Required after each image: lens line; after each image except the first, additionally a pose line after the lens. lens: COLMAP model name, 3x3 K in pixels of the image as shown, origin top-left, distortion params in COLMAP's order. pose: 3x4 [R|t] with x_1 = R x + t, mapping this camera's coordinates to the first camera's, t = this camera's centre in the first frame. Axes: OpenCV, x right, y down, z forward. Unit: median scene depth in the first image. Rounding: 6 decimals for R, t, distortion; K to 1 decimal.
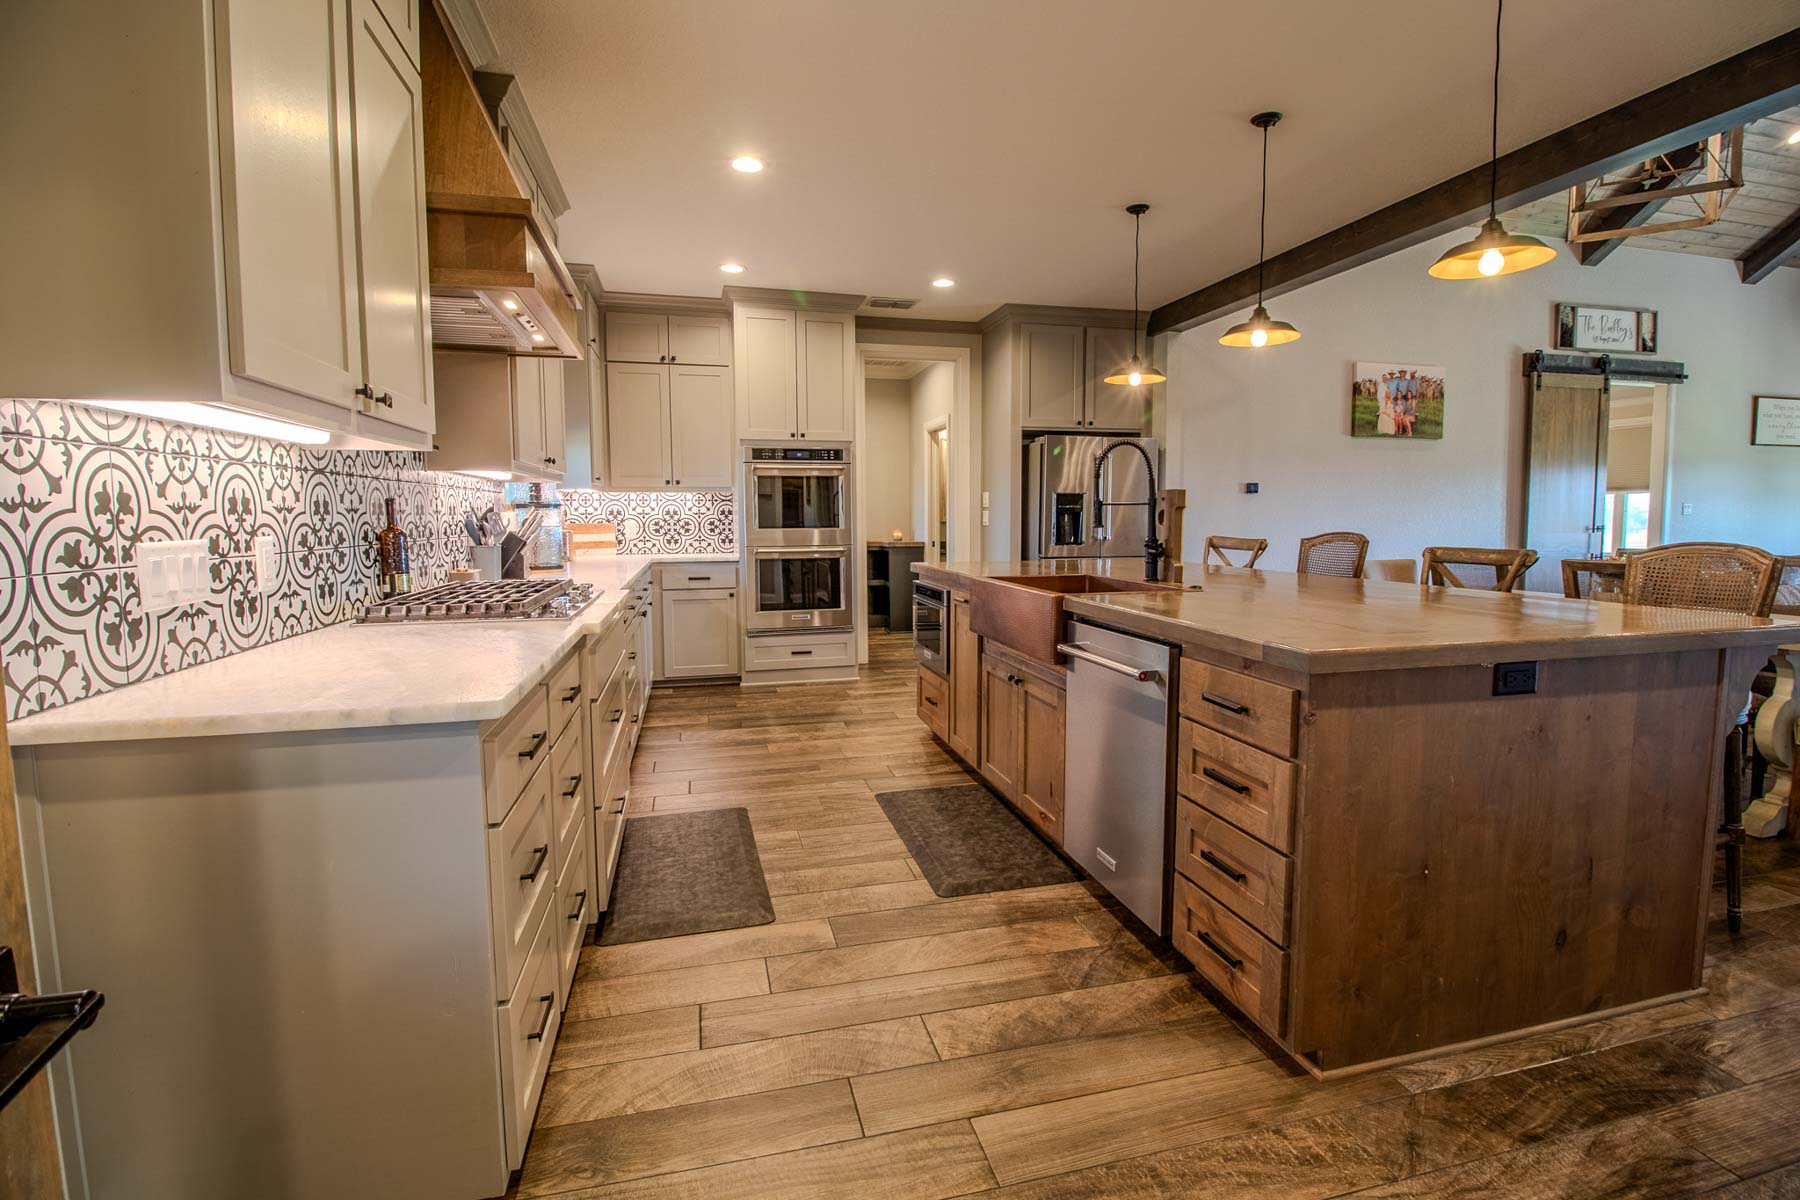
lens RADIAL K [[835.8, 0, 910.4], [0, 835.8, 584.7], [0, 0, 1]] dist [0.005196, -0.016099]
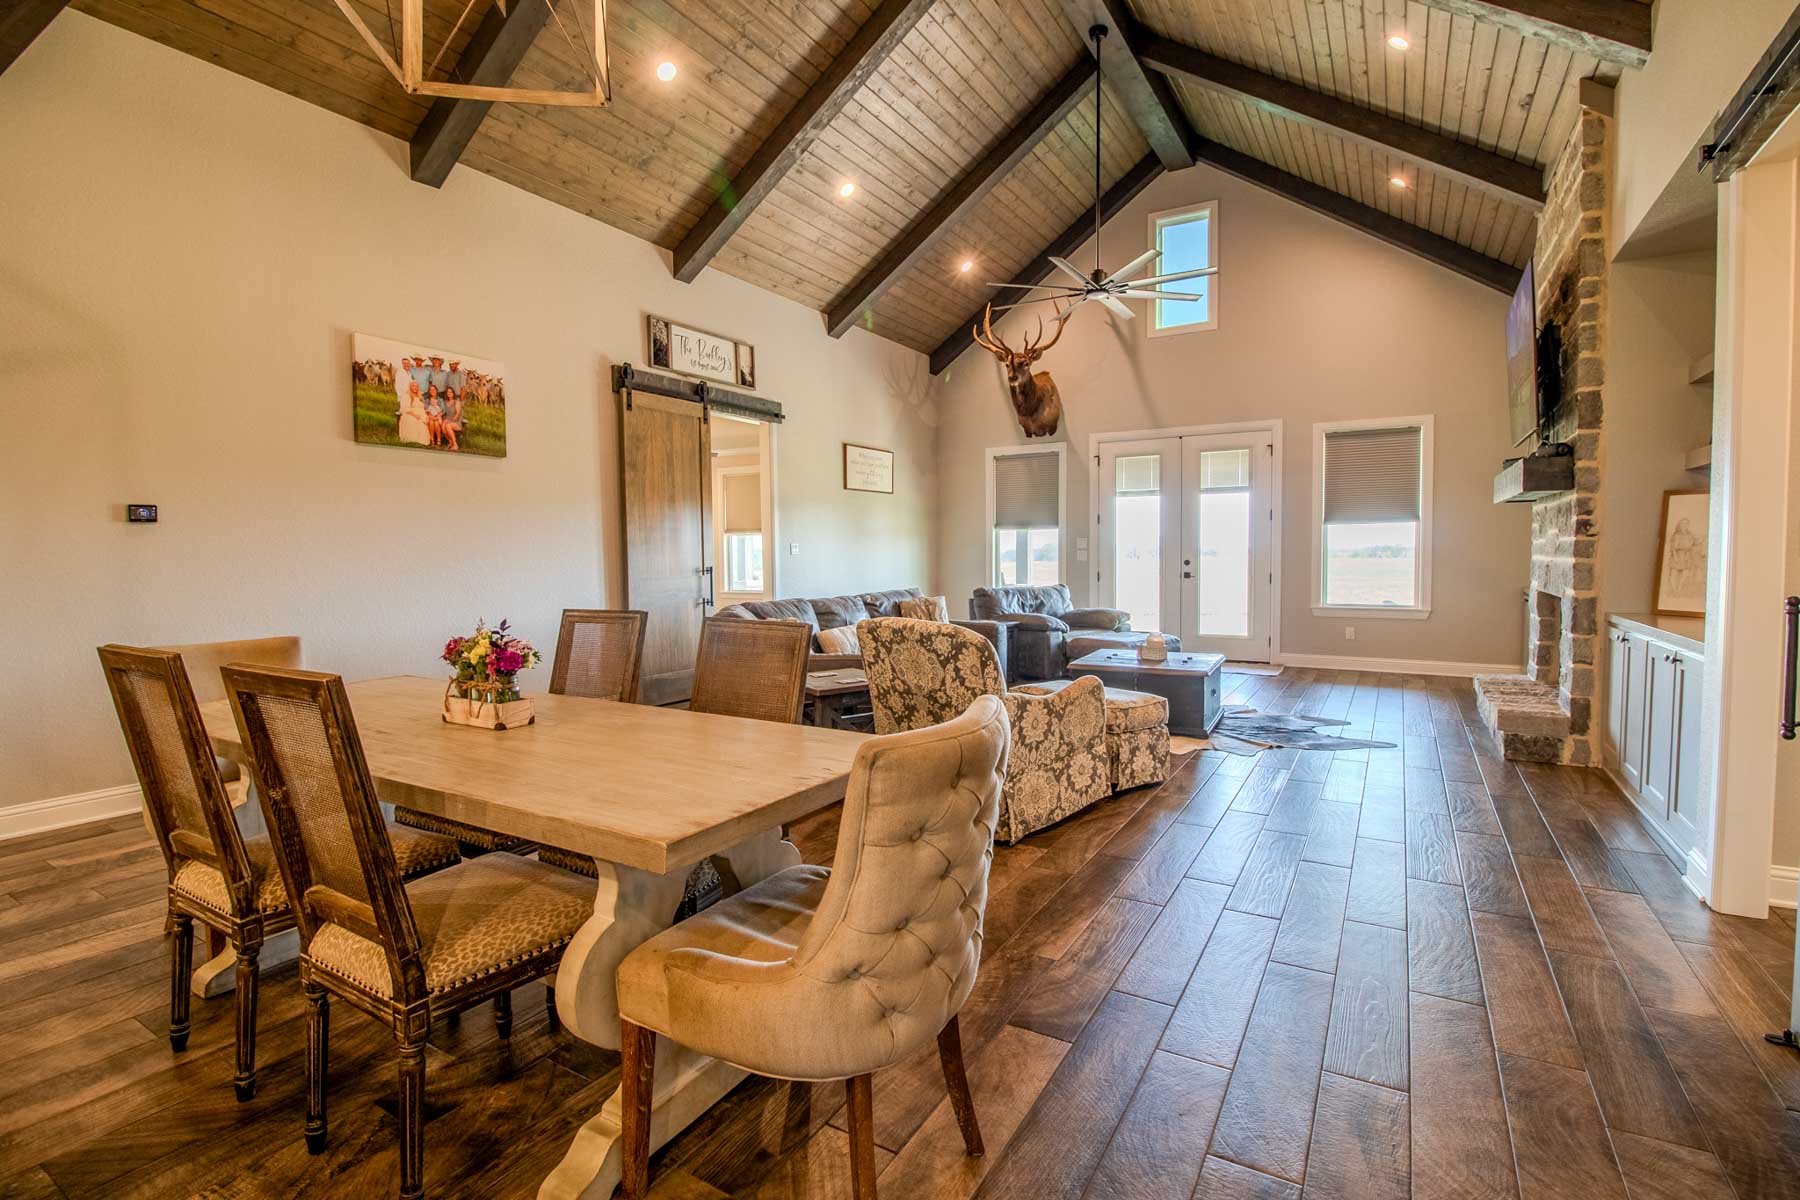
lens RADIAL K [[835.8, 0, 910.4], [0, 835.8, 584.7], [0, 0, 1]] dist [0.005196, -0.016099]
pose [[0.705270, -0.027804, 0.708393, 0.340674], [0.060797, 0.997922, -0.021361, -0.019757], [-0.706327, 0.058134, 0.705495, 0.202346]]
